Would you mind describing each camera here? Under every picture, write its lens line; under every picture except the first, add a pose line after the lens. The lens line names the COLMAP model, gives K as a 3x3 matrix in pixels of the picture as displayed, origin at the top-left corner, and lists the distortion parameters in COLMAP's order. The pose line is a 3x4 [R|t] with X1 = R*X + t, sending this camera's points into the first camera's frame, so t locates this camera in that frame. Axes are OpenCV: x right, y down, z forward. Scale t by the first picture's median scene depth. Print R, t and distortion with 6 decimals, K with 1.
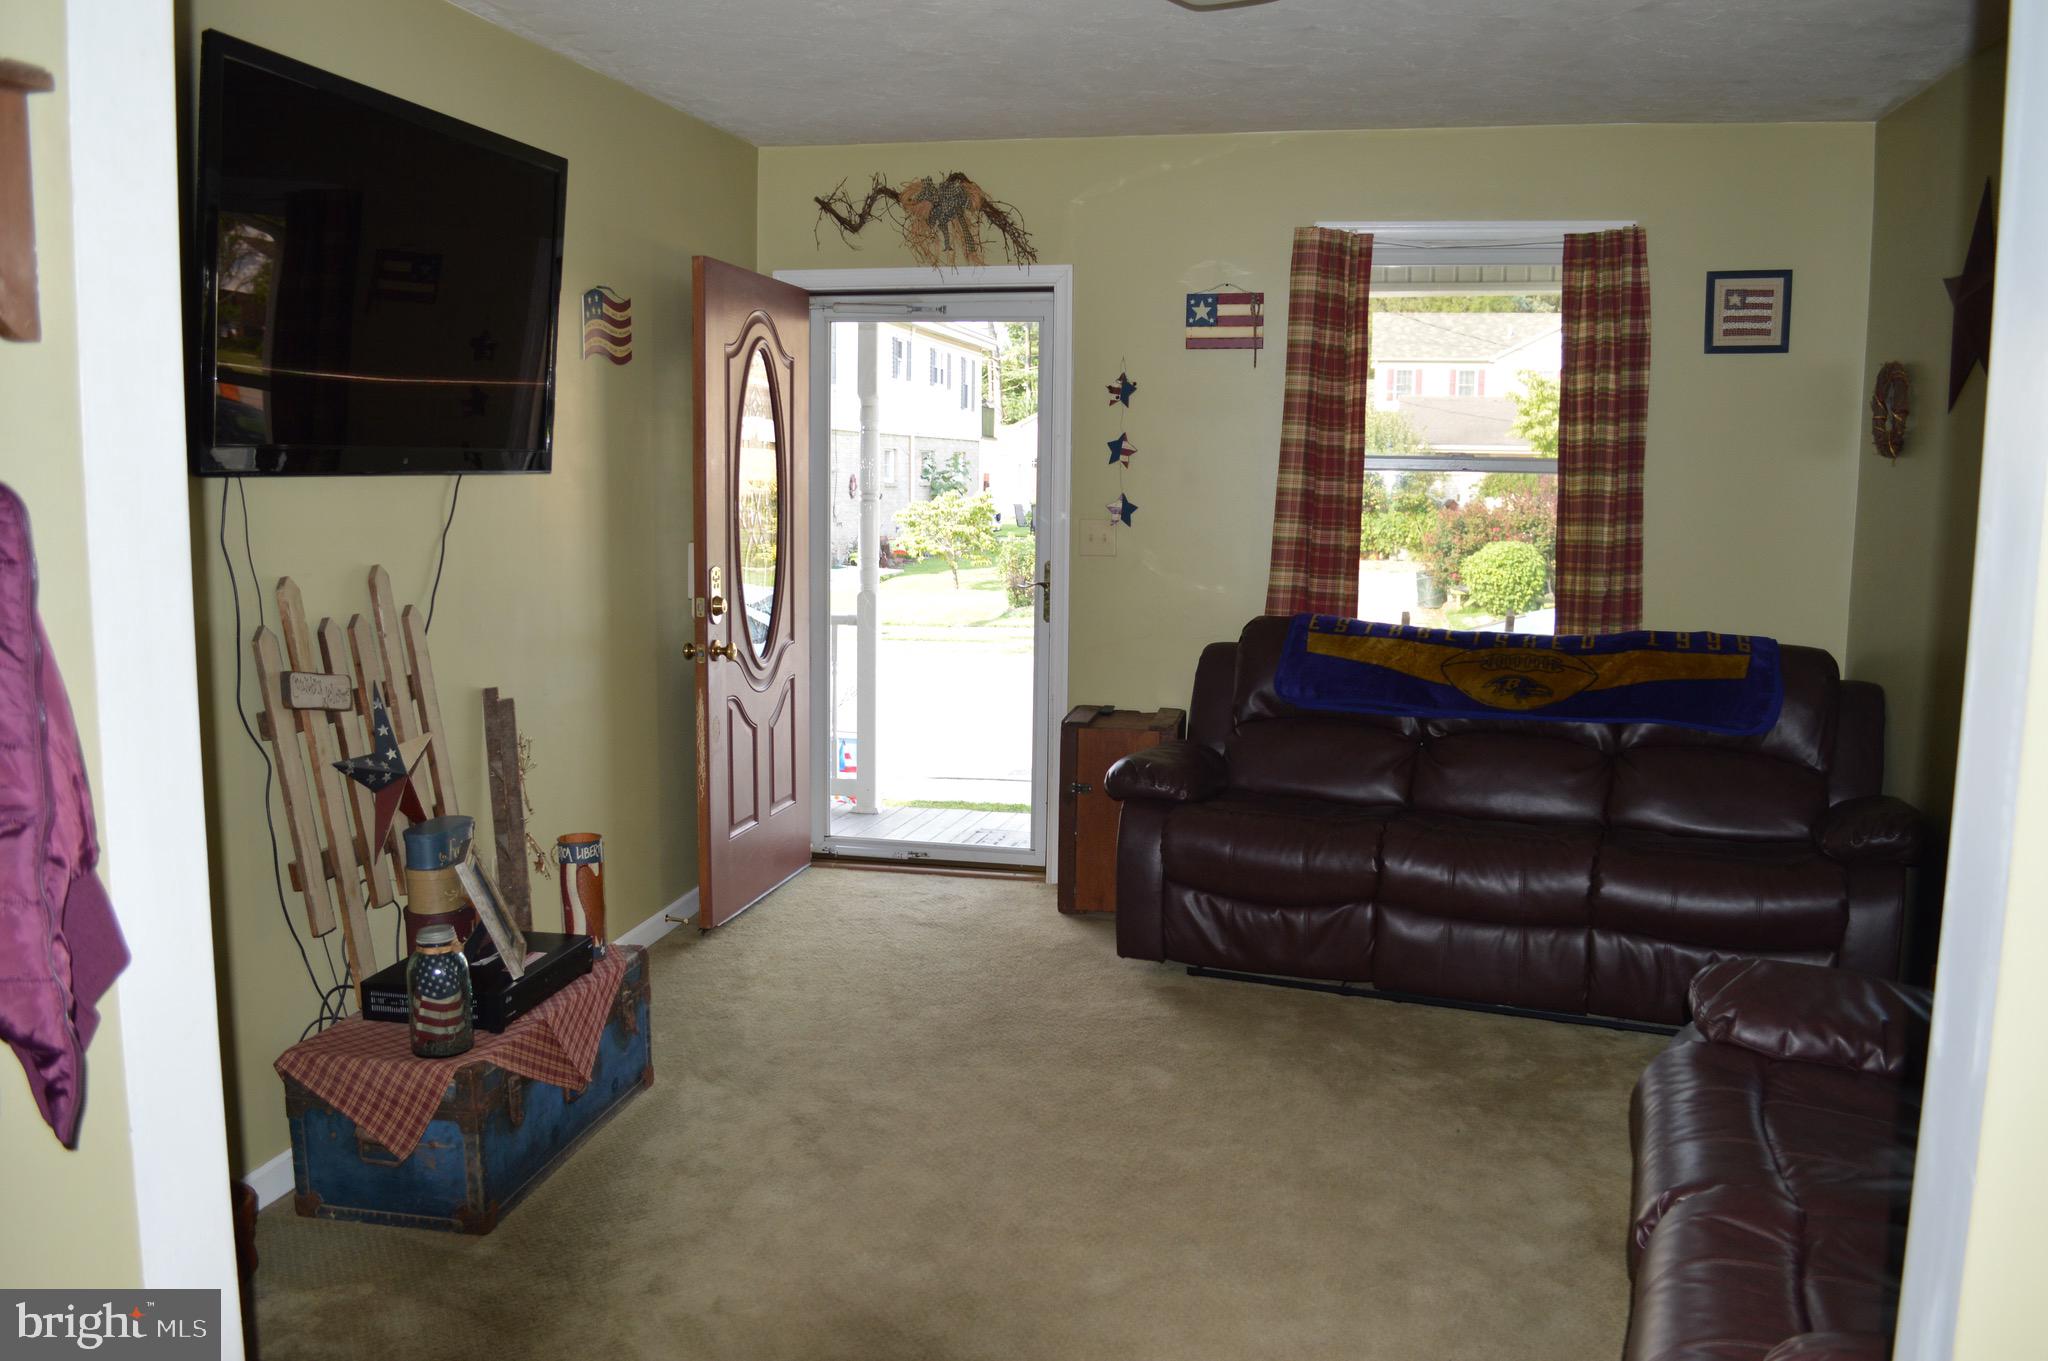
lens RADIAL K [[1650.4, 0, 1028.7], [0, 1650.4, 677.1], [0, 0, 1]] dist [-0.075969, 0.003914]
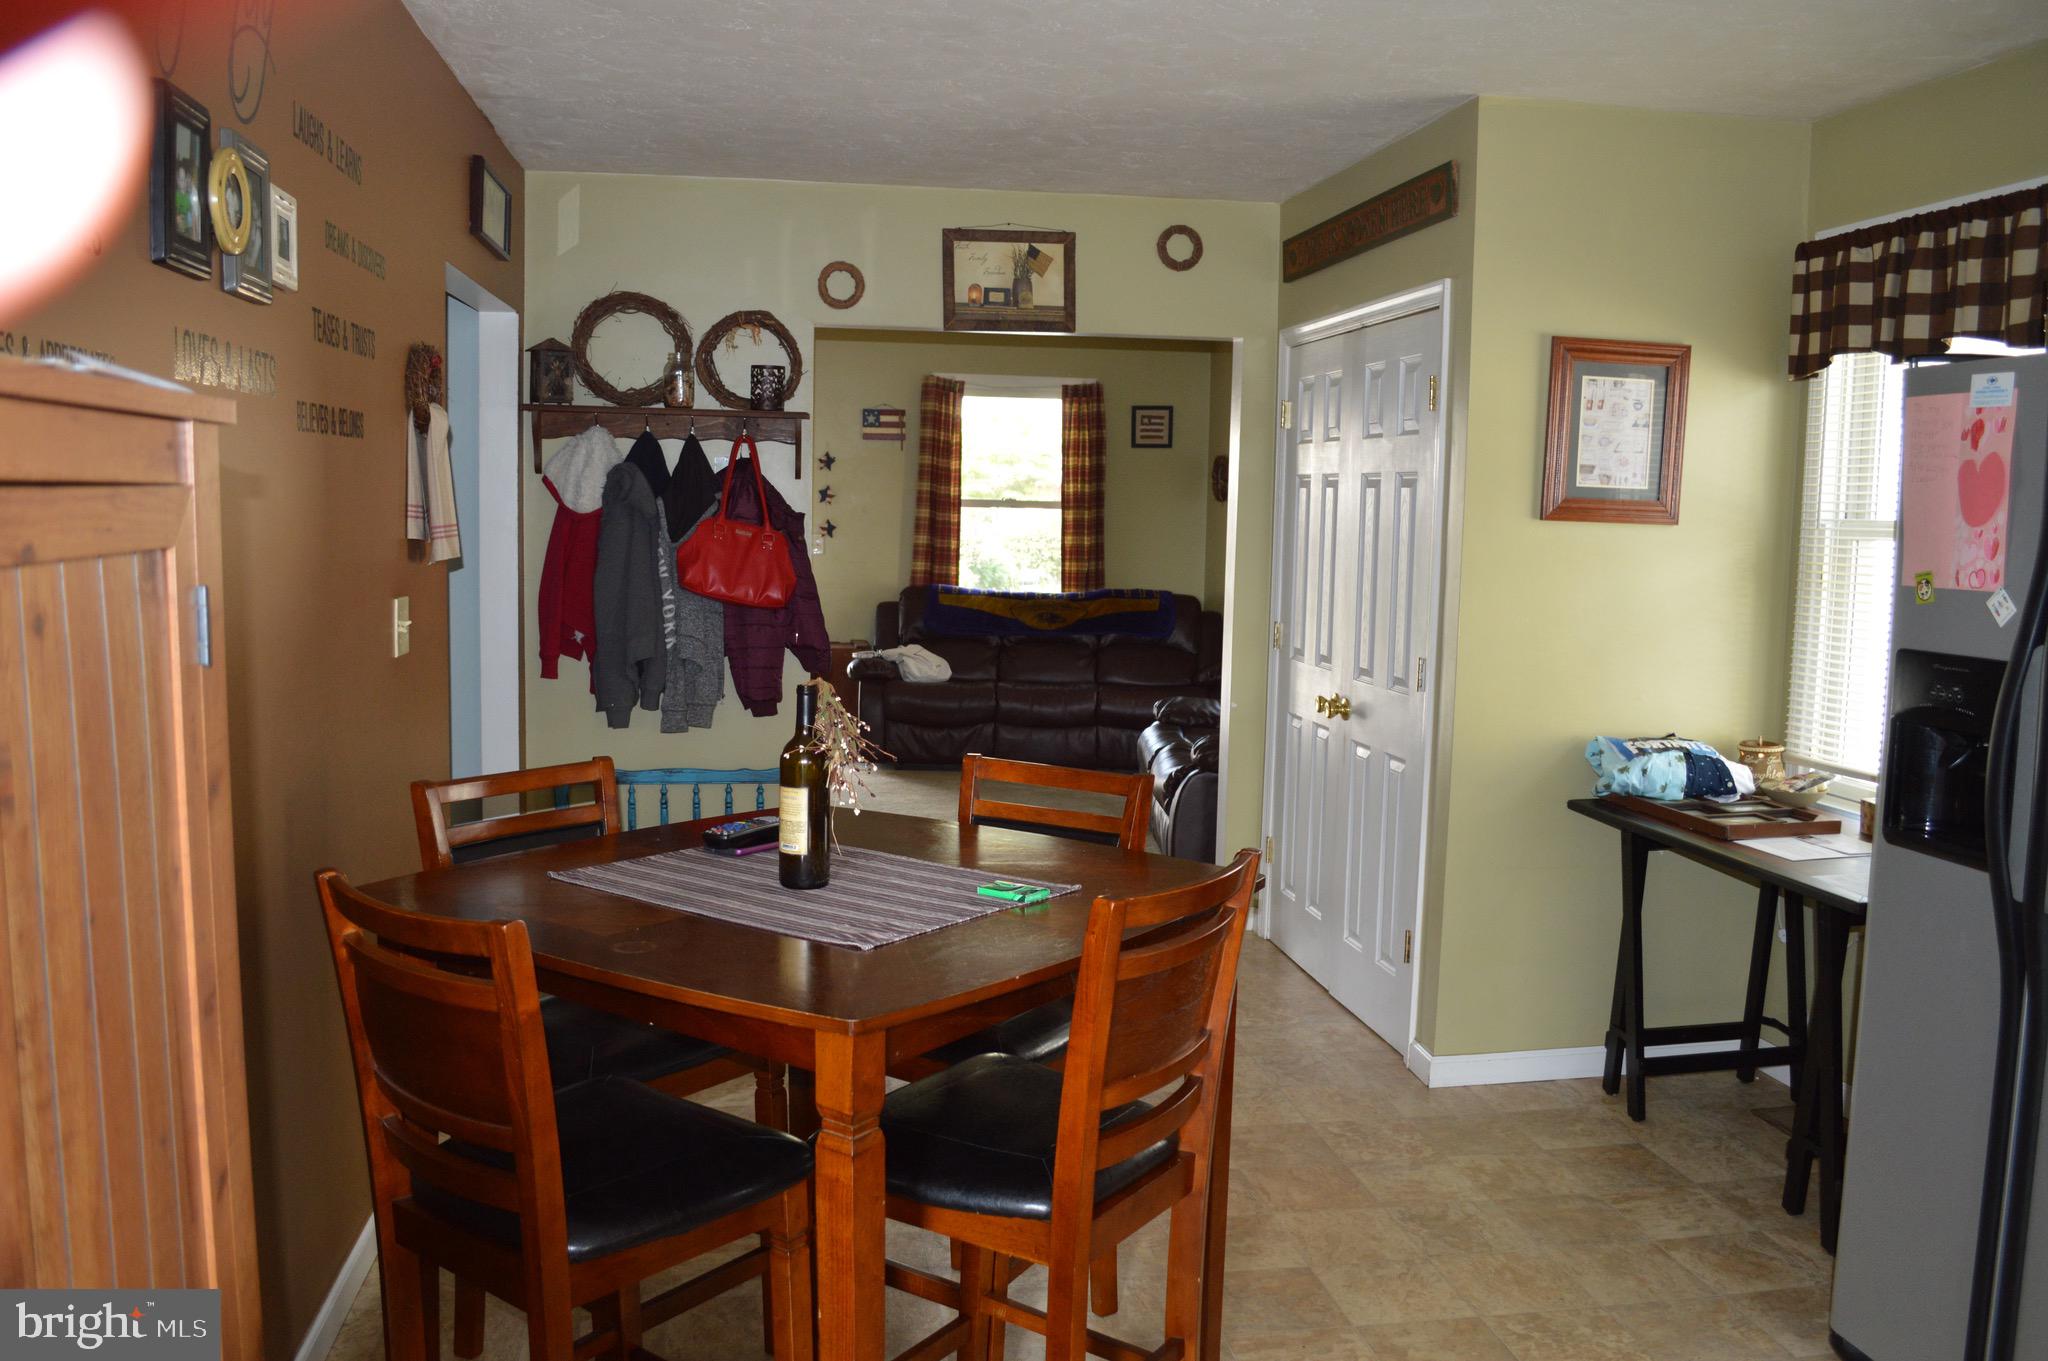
lens RADIAL K [[1650.4, 0, 1027.5], [0, 1650.4, 686.7], [0, 0, 1]] dist [-0.075969, 0.003914]
pose [[0.934079, -0.031974, 0.355633, -0.416254], [0.034324, 0.999411, -0.000297, 0.084500], [-0.355414, 0.012484, 0.934626, -0.806744]]
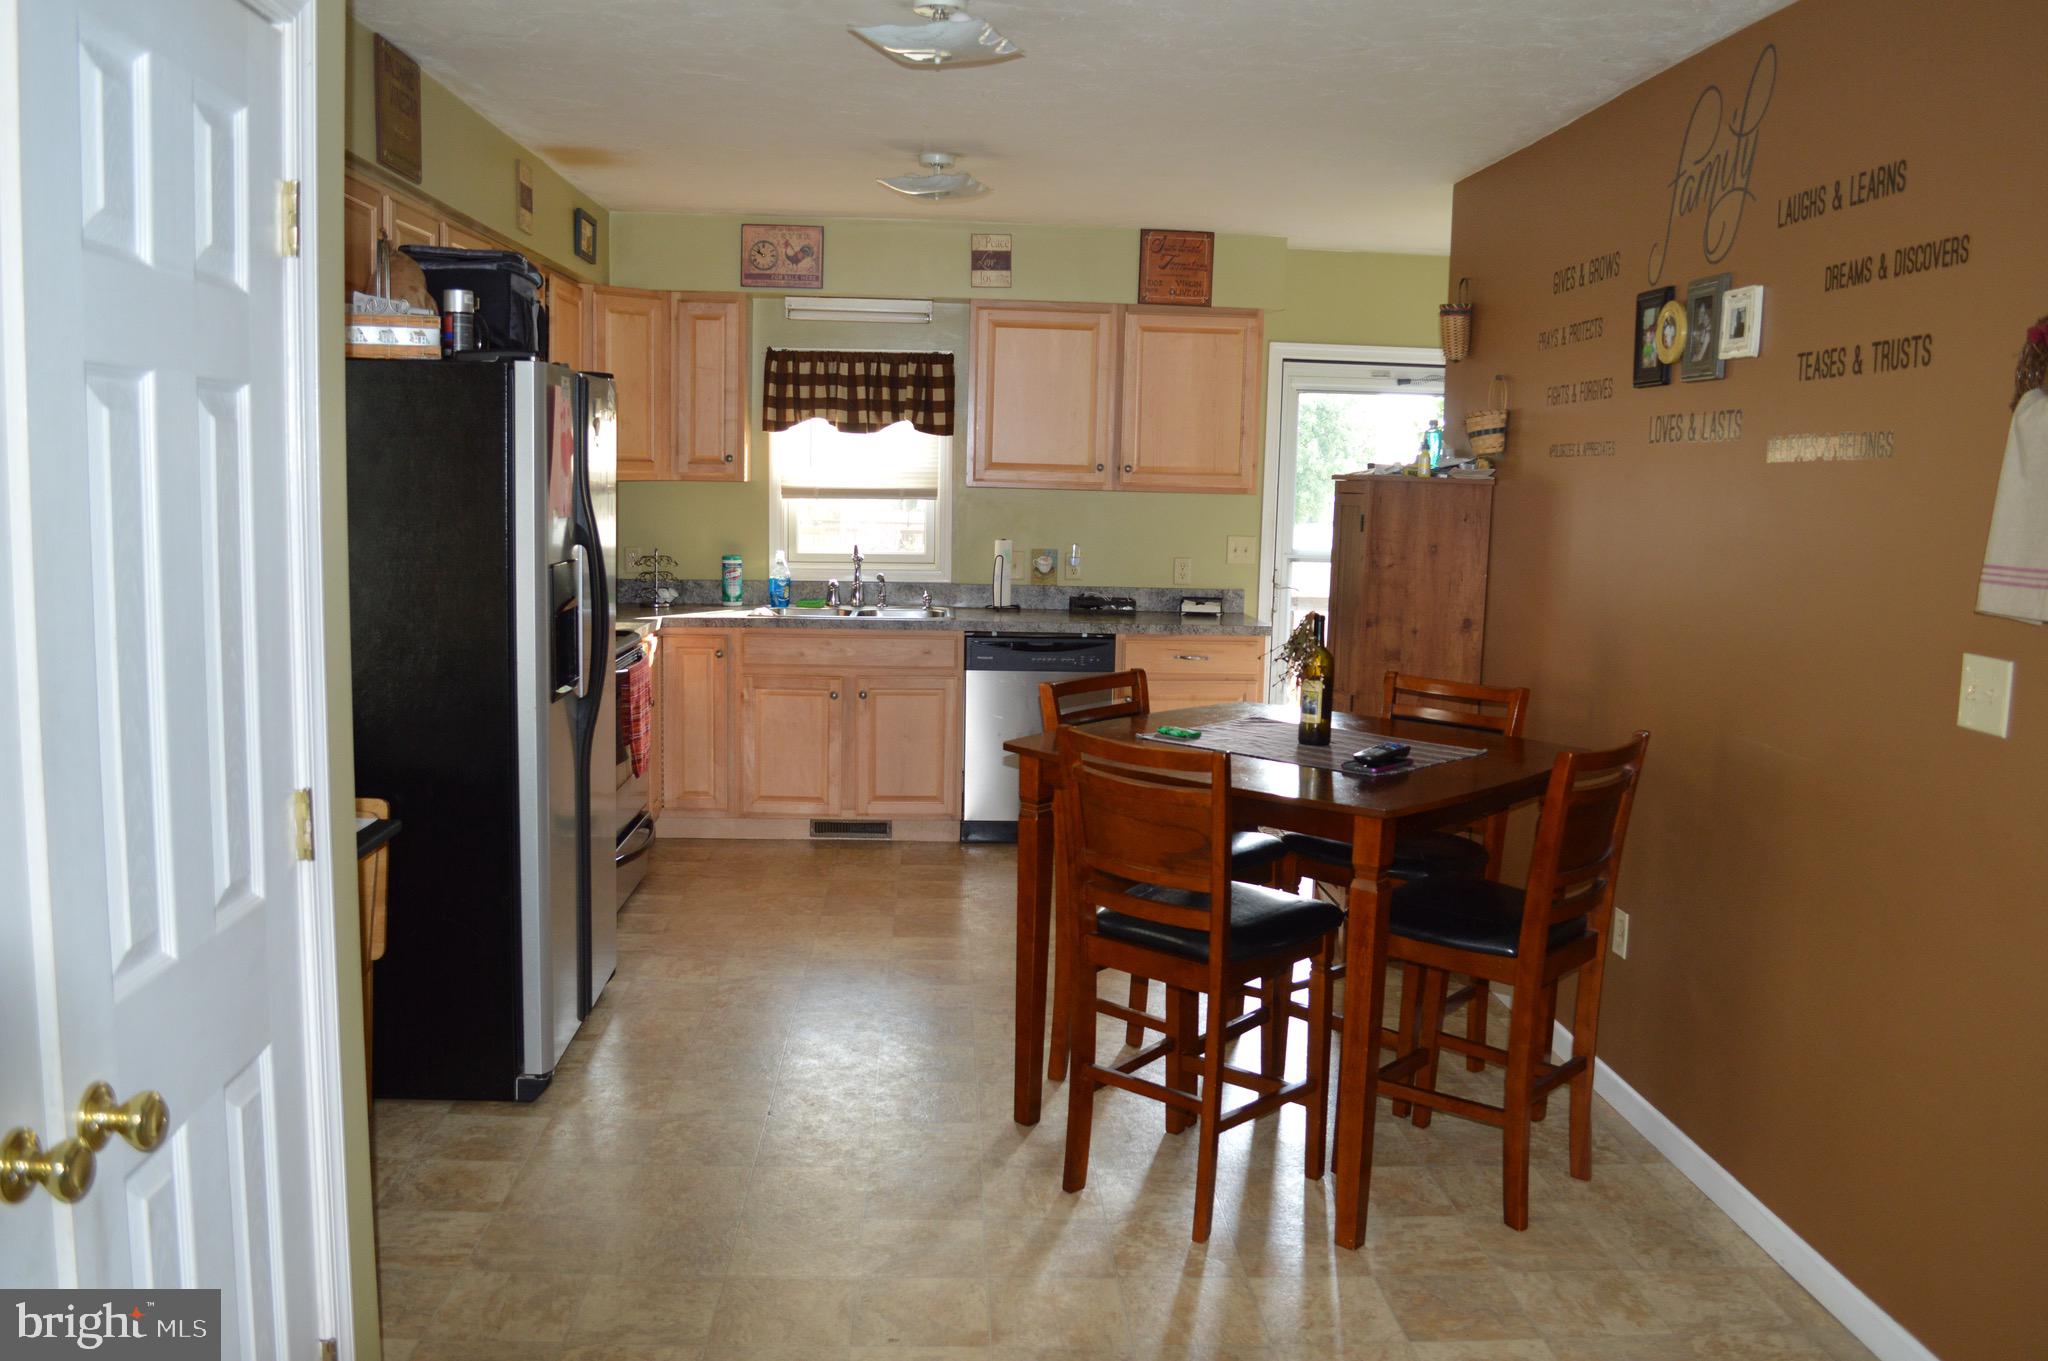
lens RADIAL K [[1650.4, 0, 1026.4], [0, 1650.4, 674.7], [0, 0, 1]] dist [-0.075969, 0.003914]
pose [[-0.965397, -0.006194, -0.260712, 0.568876], [-0.068948, 0.970207, 0.232260, -0.235014], [0.251506, 0.242198, -0.937062, 1.787629]]
